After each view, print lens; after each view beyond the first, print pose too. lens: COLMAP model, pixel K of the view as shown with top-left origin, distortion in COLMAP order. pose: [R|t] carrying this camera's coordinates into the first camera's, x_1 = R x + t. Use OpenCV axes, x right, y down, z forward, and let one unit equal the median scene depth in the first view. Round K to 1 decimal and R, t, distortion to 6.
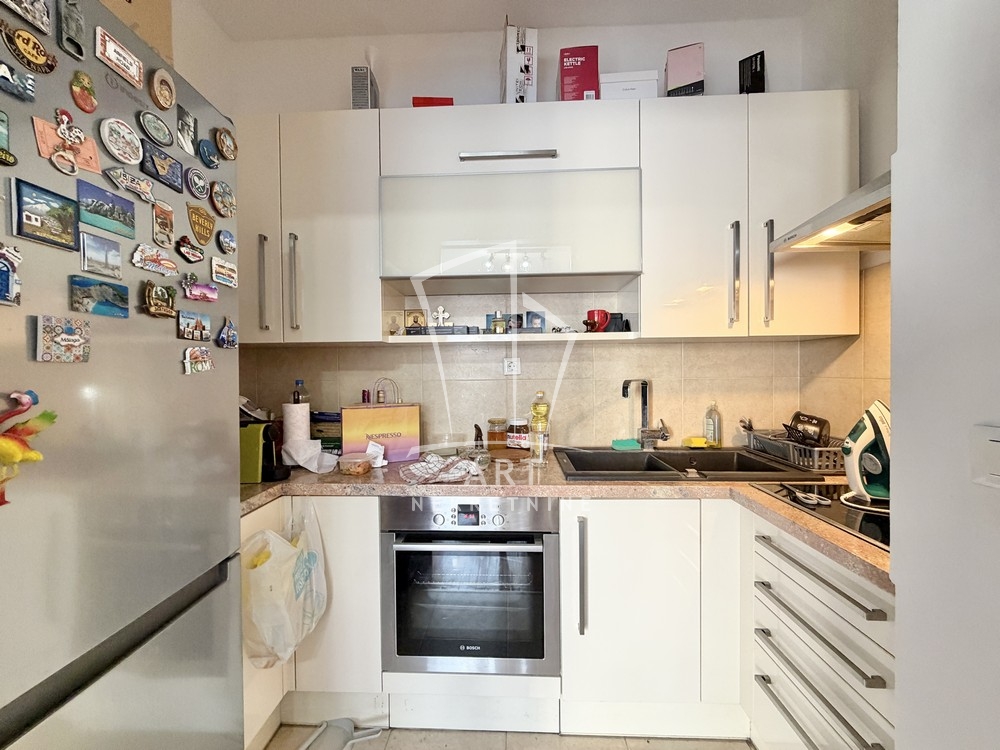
lens RADIAL K [[402.4, 0, 496.1], [0, 402.4, 377.0], [0, 0, 1]] dist [0.000215, -0.000070]
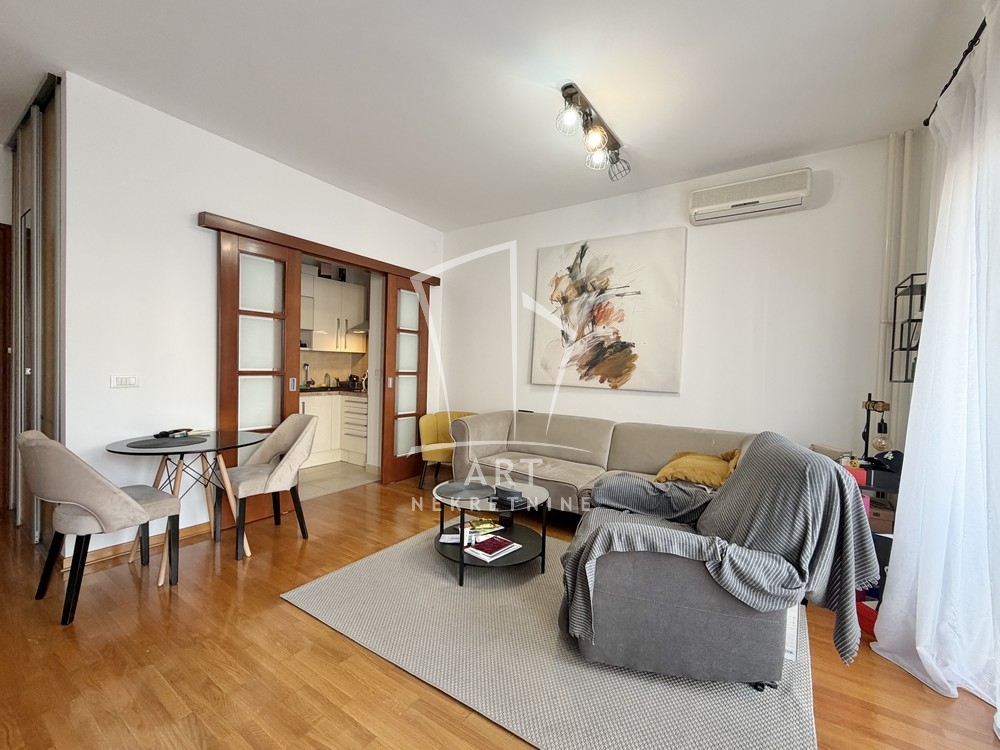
lens RADIAL K [[402.4, 0, 496.1], [0, 402.4, 377.0], [0, 0, 1]] dist [0.000215, -0.000070]
pose [[0.508883, 0.003354, 0.860829, -1.647250], [-0.023087, 0.999686, 0.009753, 0.048663], [-0.860526, -0.024837, 0.508800, -1.891985]]
